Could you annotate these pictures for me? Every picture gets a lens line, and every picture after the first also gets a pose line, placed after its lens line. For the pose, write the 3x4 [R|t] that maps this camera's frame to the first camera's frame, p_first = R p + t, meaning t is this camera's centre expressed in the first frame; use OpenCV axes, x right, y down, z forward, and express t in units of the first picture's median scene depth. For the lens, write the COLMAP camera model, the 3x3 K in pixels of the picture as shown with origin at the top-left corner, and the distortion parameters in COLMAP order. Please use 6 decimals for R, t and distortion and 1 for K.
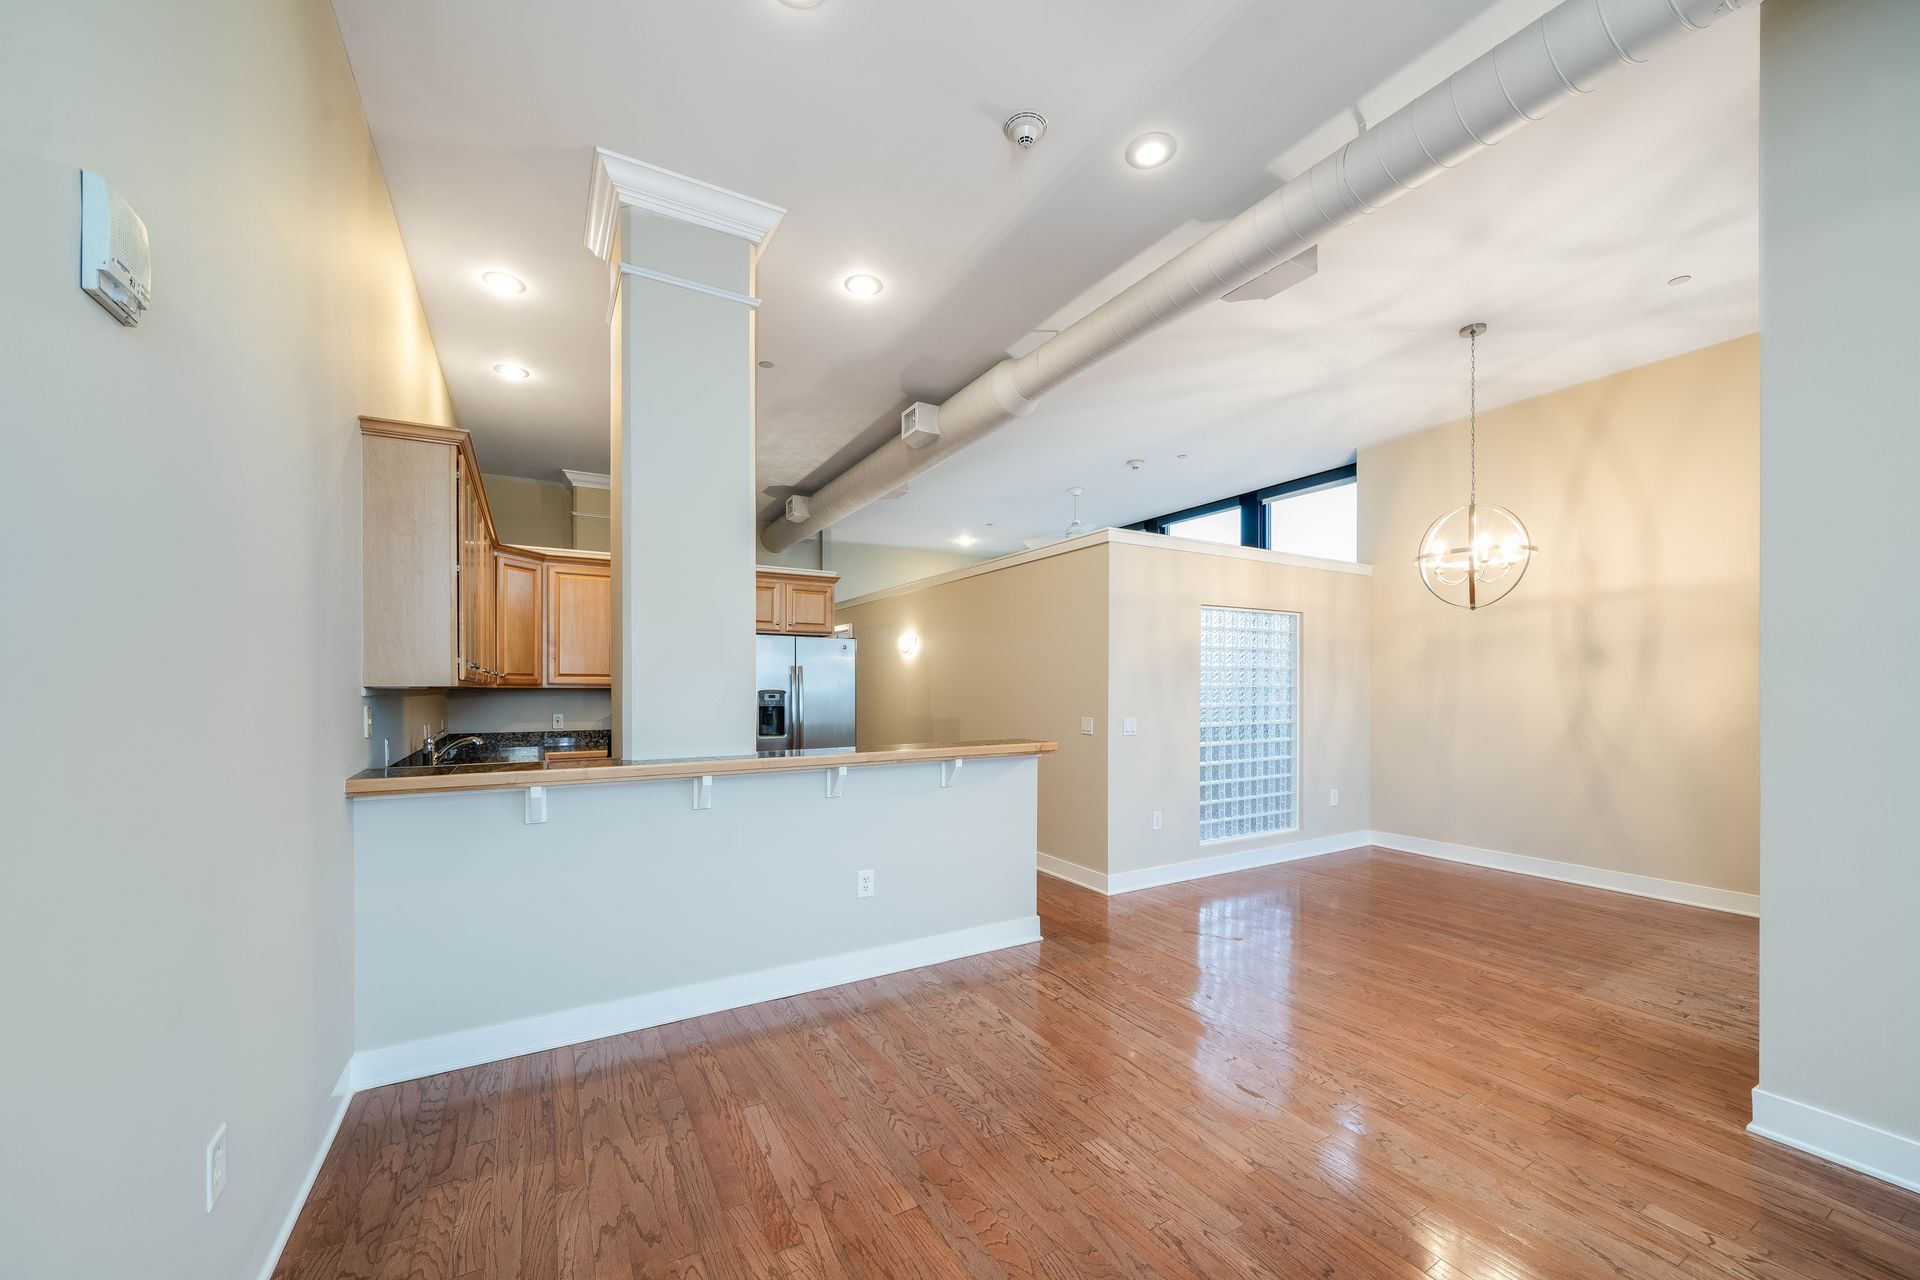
lens RADIAL K [[716.2, 0, 940.0], [0, 716.2, 689.4], [0, 0, 1]] dist [-0.000738, -0.000058]
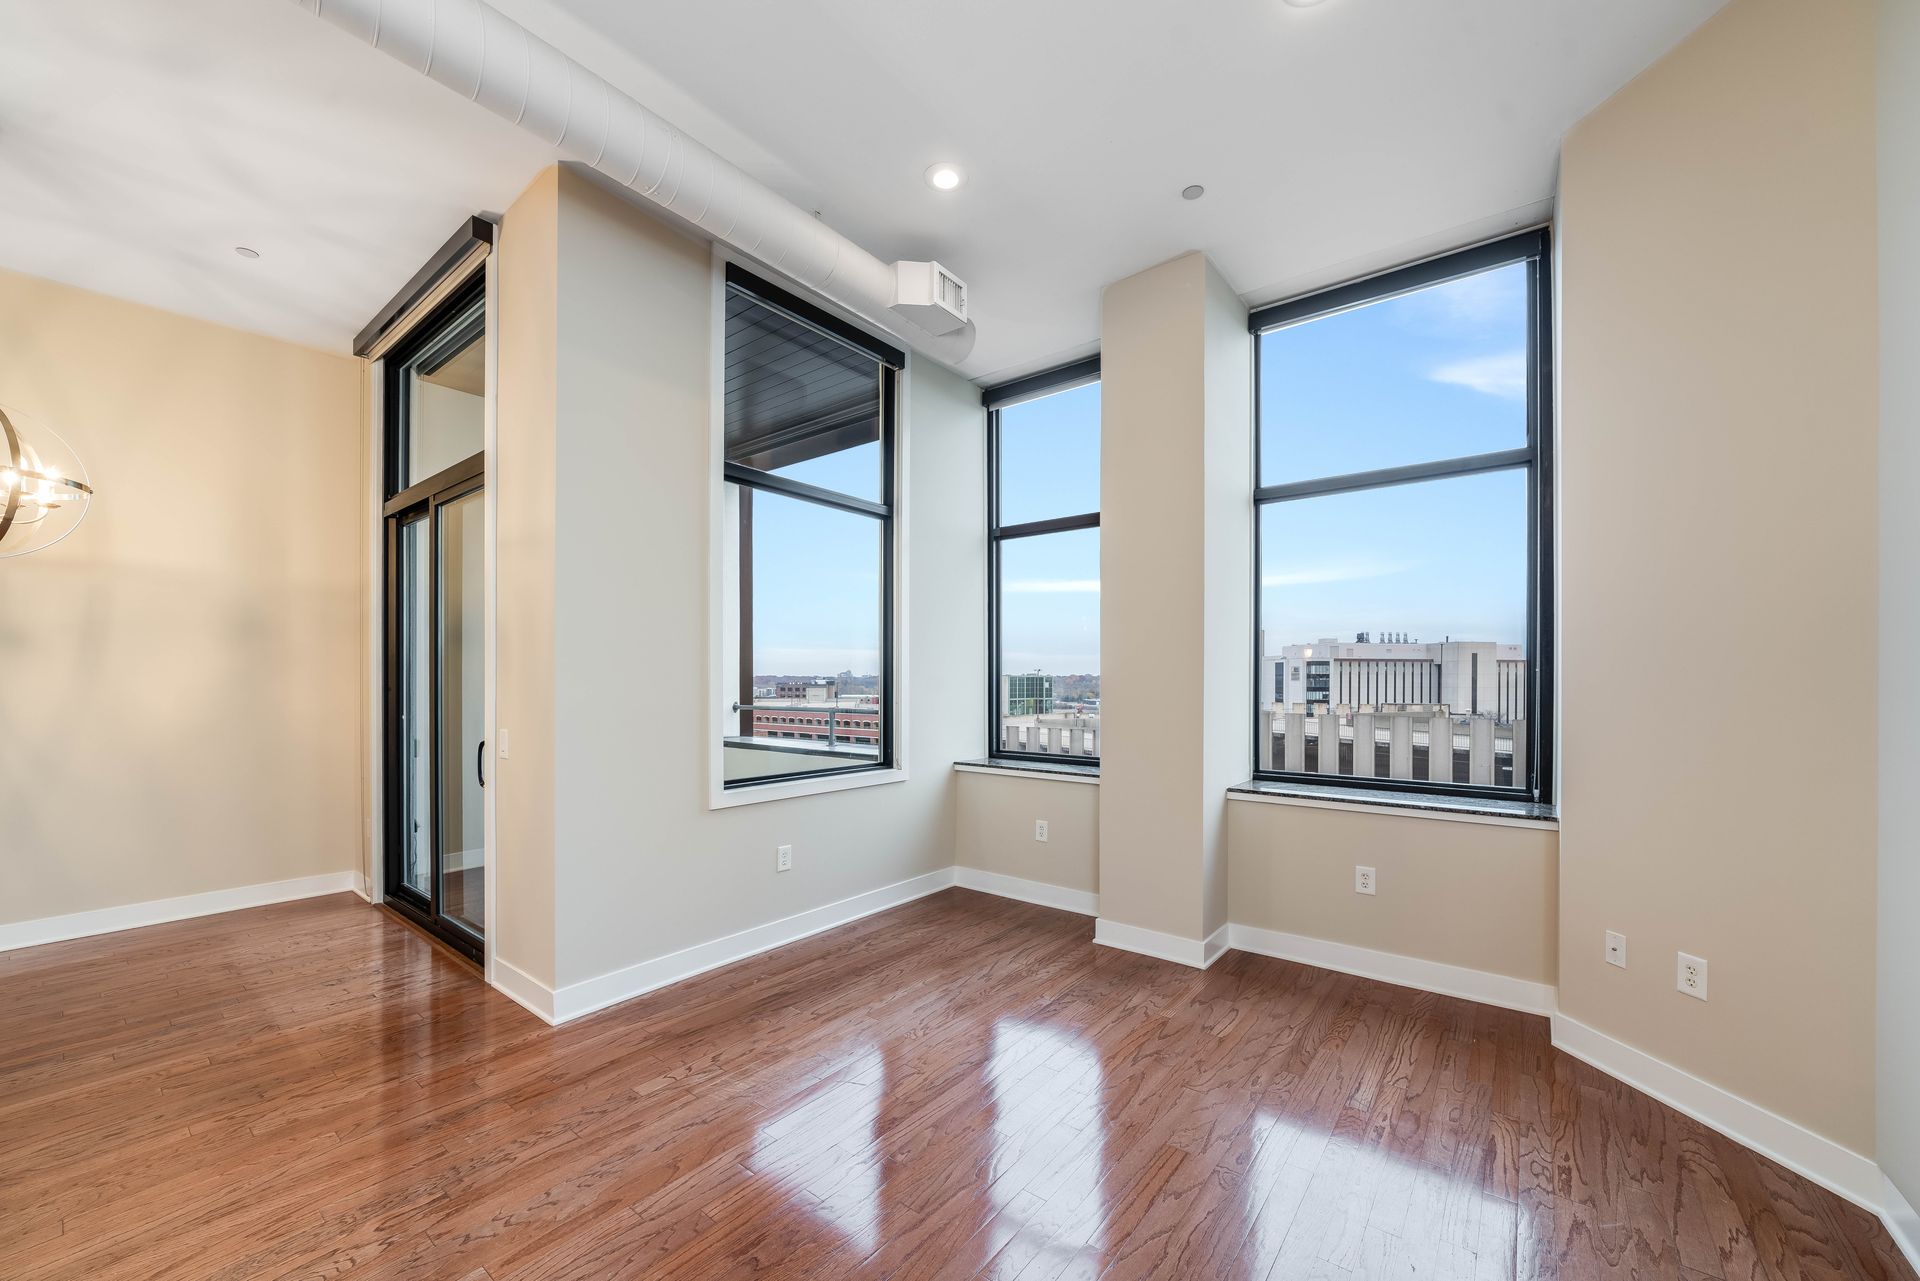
lens RADIAL K [[716.2, 0, 977.6], [0, 716.2, 681.8], [0, 0, 1]] dist [-0.000738, -0.000058]
pose [[-0.383213, 0.002772, 0.923656, -0.249468], [0.001109, 0.999996, -0.002540, 0.000734], [-0.923659, 0.000051, -0.383215, 0.553091]]
